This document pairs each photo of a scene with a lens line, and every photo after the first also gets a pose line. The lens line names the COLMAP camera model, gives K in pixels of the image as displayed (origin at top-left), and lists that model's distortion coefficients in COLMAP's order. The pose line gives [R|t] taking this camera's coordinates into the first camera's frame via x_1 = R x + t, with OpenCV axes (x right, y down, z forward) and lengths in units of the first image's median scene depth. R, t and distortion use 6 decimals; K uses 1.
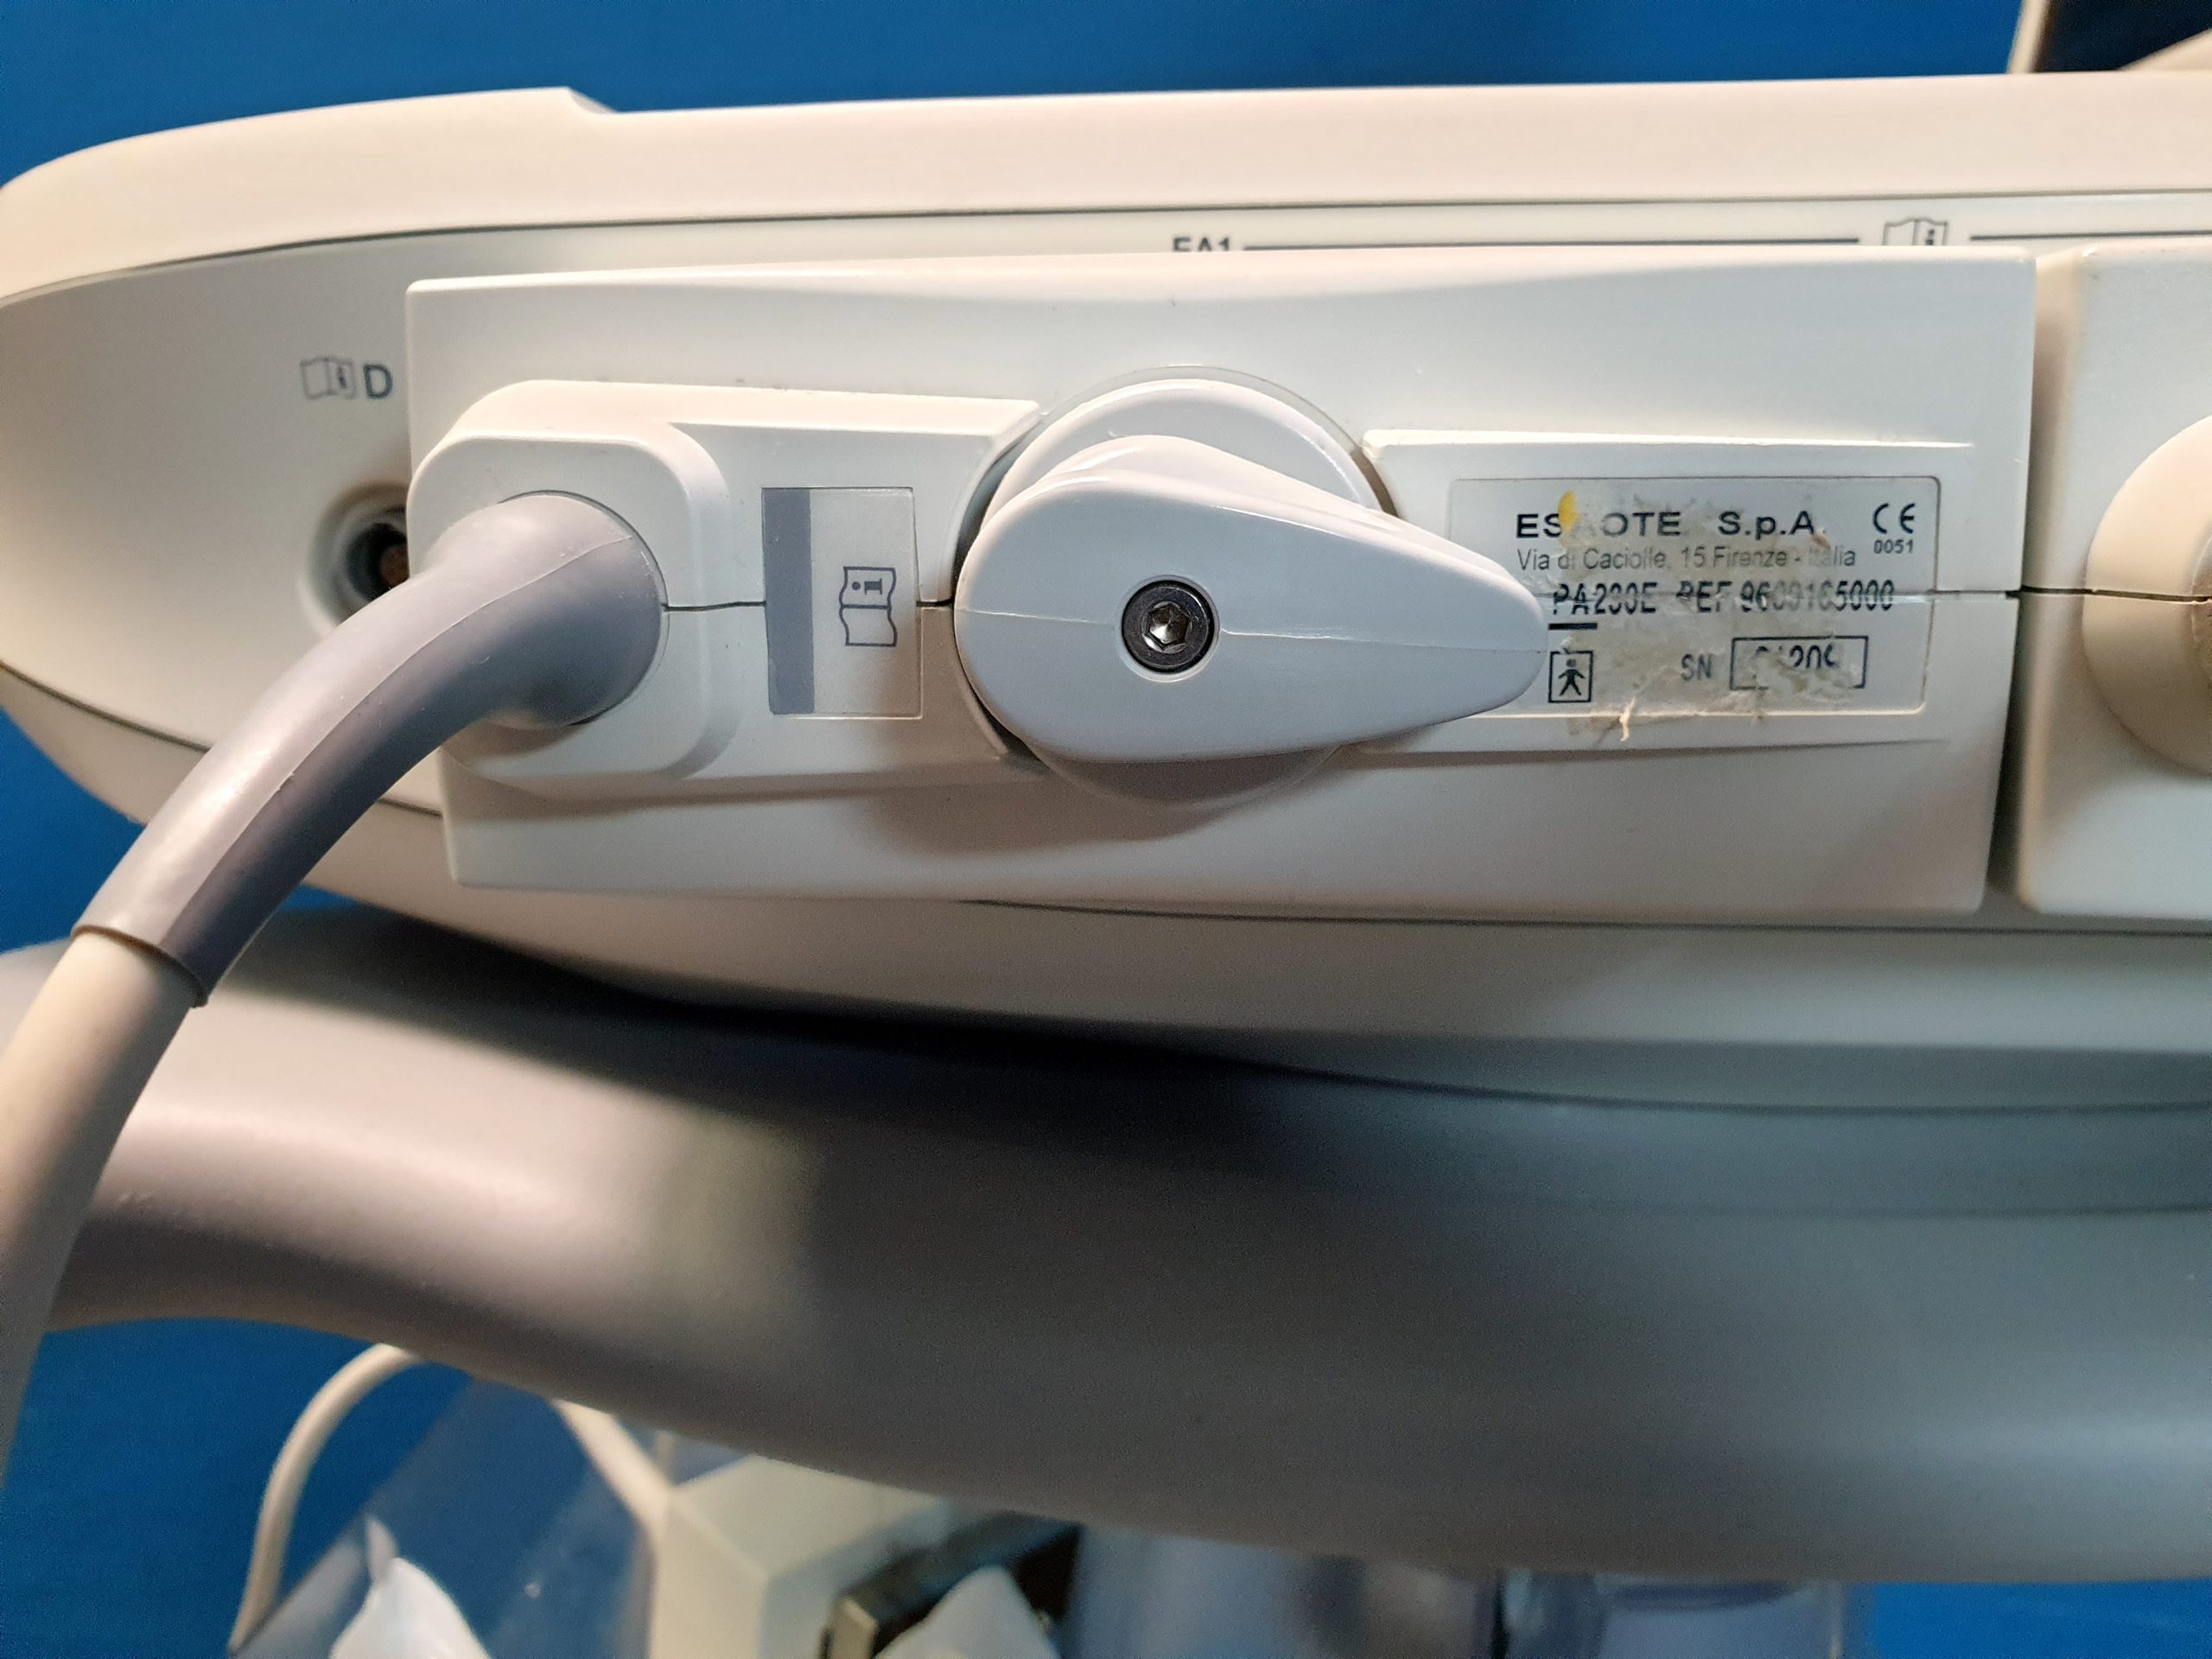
lens RADIAL K [[1701.1, 0, 1110.2], [0, 1701.1, 823.5], [0, 0, 1]] dist [-0.006340, -0.013144]
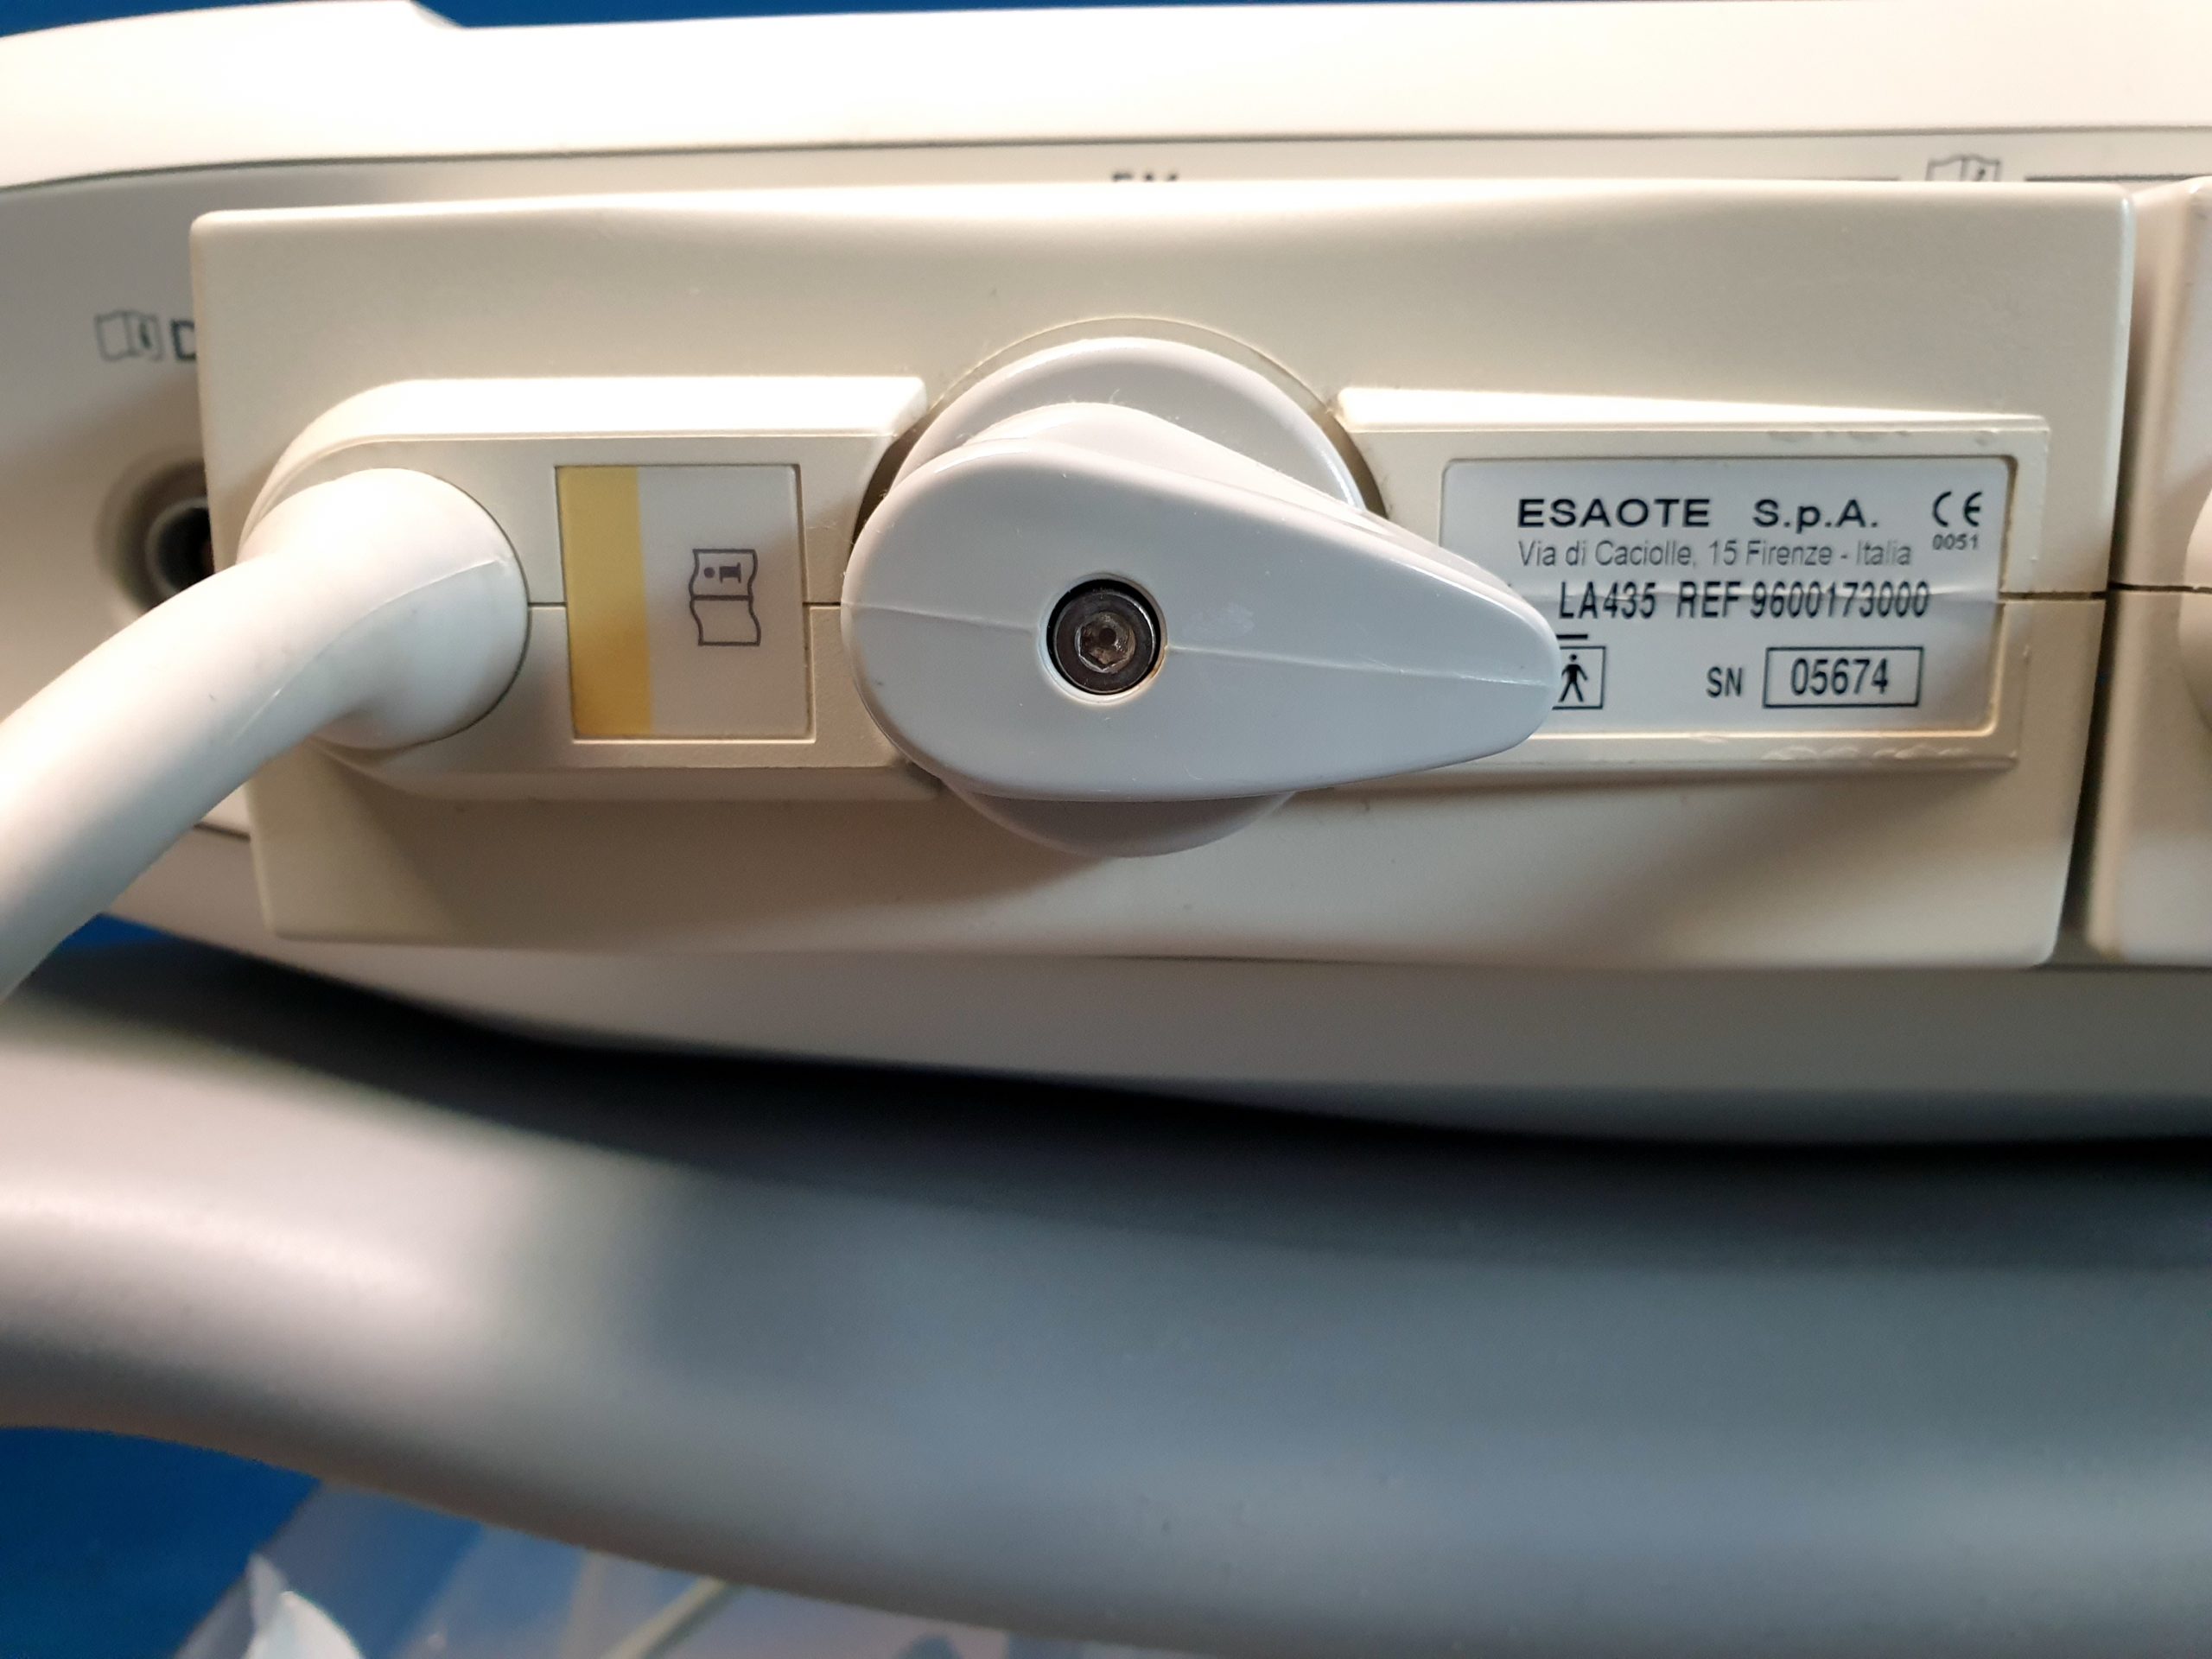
lens RADIAL K [[1662.3, 0, 1092.7], [0, 1662.3, 824.2], [0, 0, 1]] dist [-0.015305, 0.002043]
pose [[0.999655, 0.006166, -0.025547, 0.051017], [-0.006449, 0.999919, -0.010991, -0.008090], [0.025477, 0.011152, 0.999613, 0.171725]]
